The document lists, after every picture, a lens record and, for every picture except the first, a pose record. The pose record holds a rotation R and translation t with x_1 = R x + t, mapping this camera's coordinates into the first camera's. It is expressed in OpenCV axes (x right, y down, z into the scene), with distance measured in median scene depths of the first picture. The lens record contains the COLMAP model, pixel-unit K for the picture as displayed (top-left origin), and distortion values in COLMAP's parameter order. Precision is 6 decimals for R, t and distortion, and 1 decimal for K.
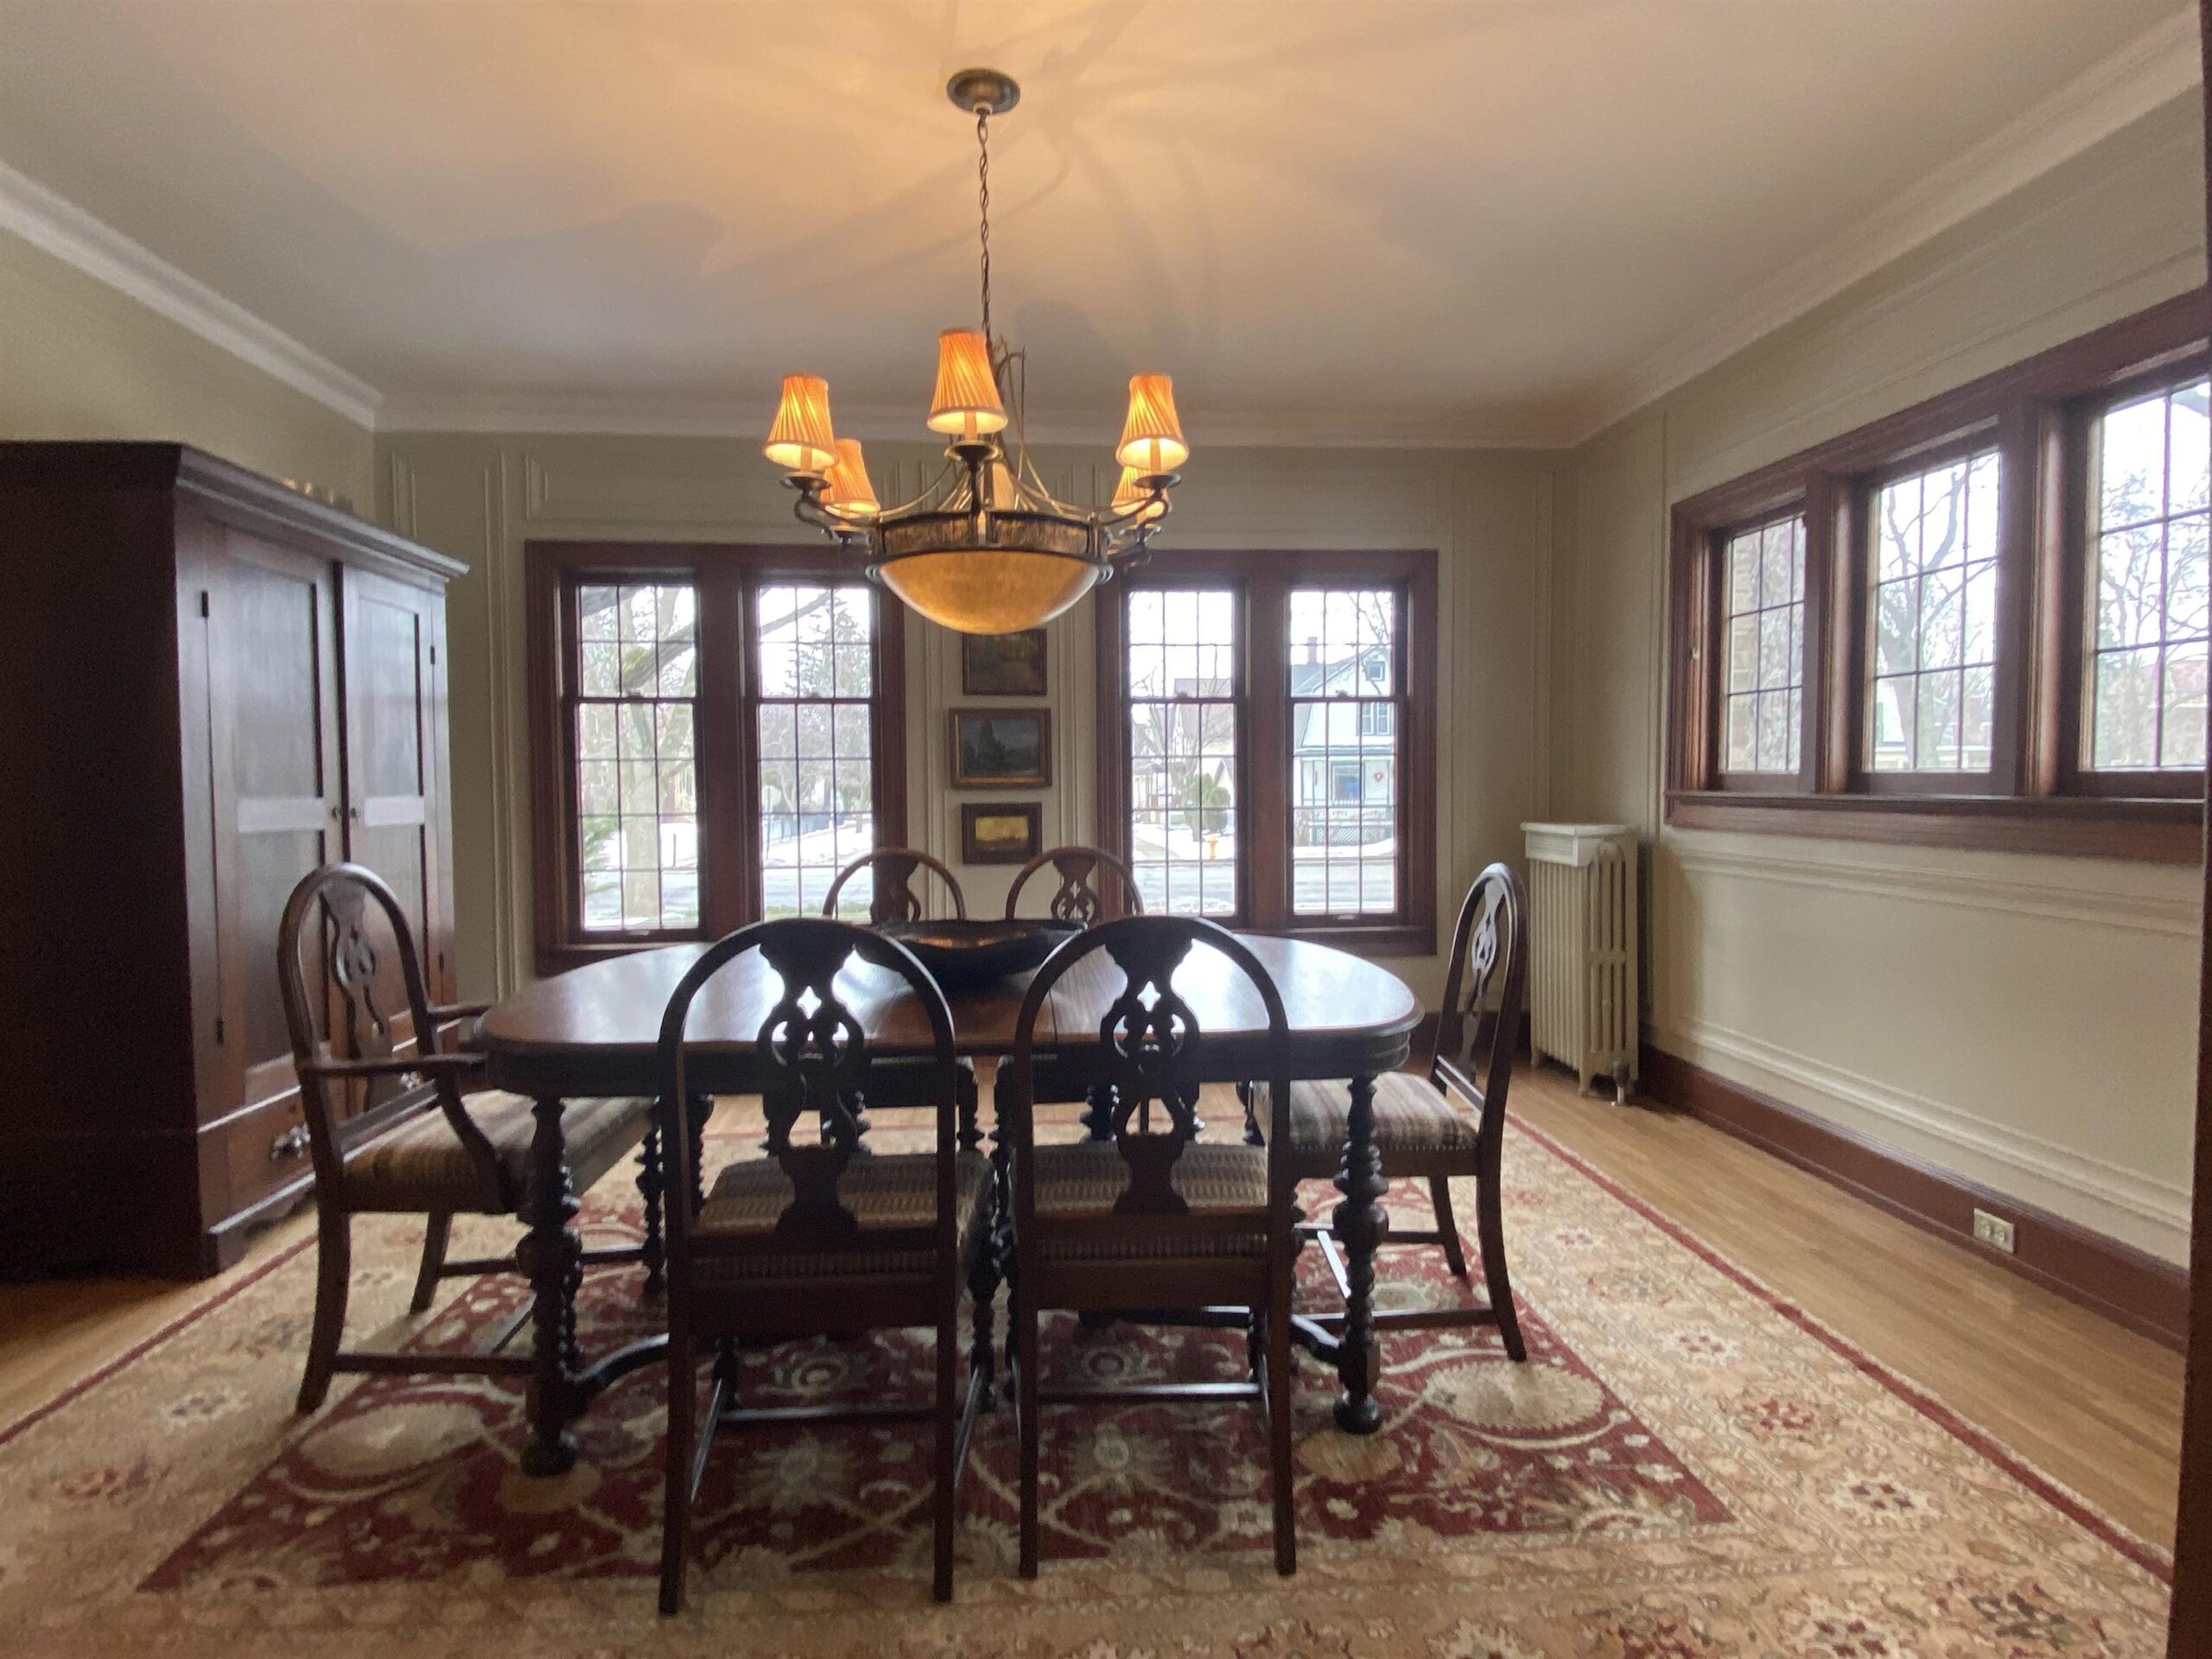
lens RADIAL K [[1084.4, 0, 1106.0], [0, 1084.4, 829.5], [0, 0, 1]] dist [-0.032616, 0.000181]
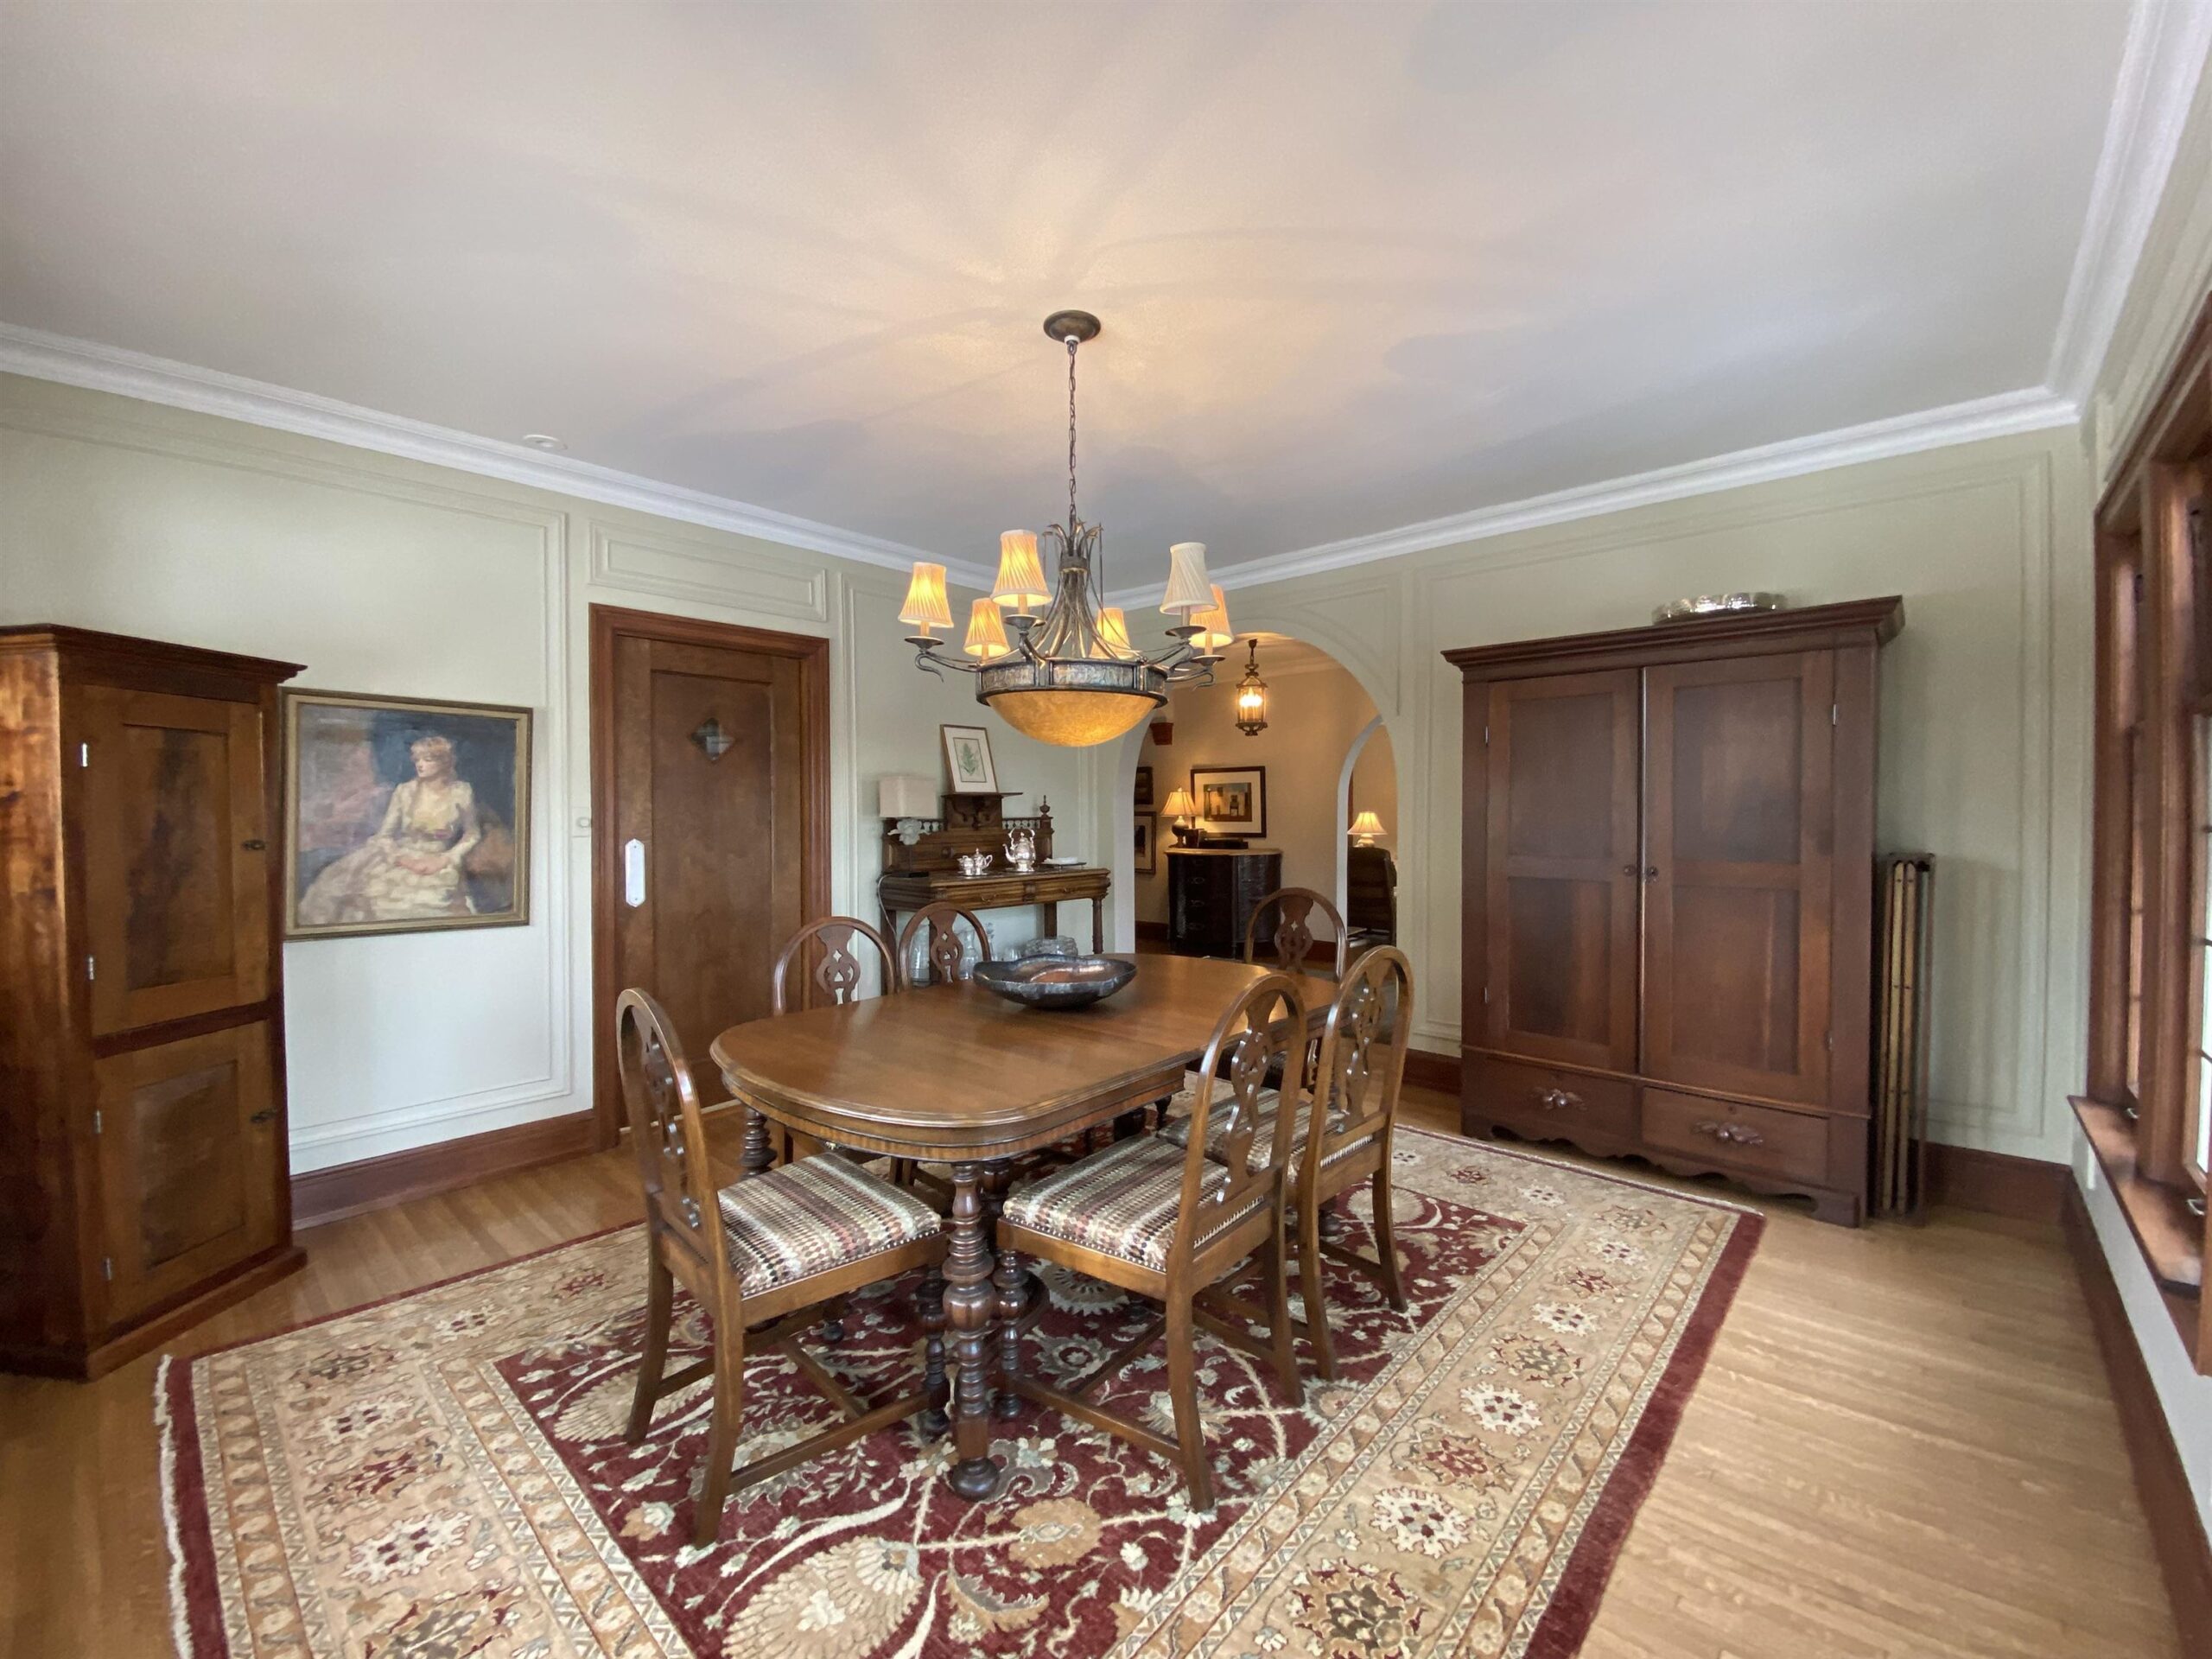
lens RADIAL K [[910.4, 0, 1106.0], [0, 910.4, 829.5], [0, 0, 1]] dist [-0.001320, -0.000600]
pose [[-0.731412, 0.023050, -0.681546, 0.734256], [-0.019595, 0.998306, 0.054791, -0.184319], [0.681654, 0.053430, -0.729721, 2.234531]]
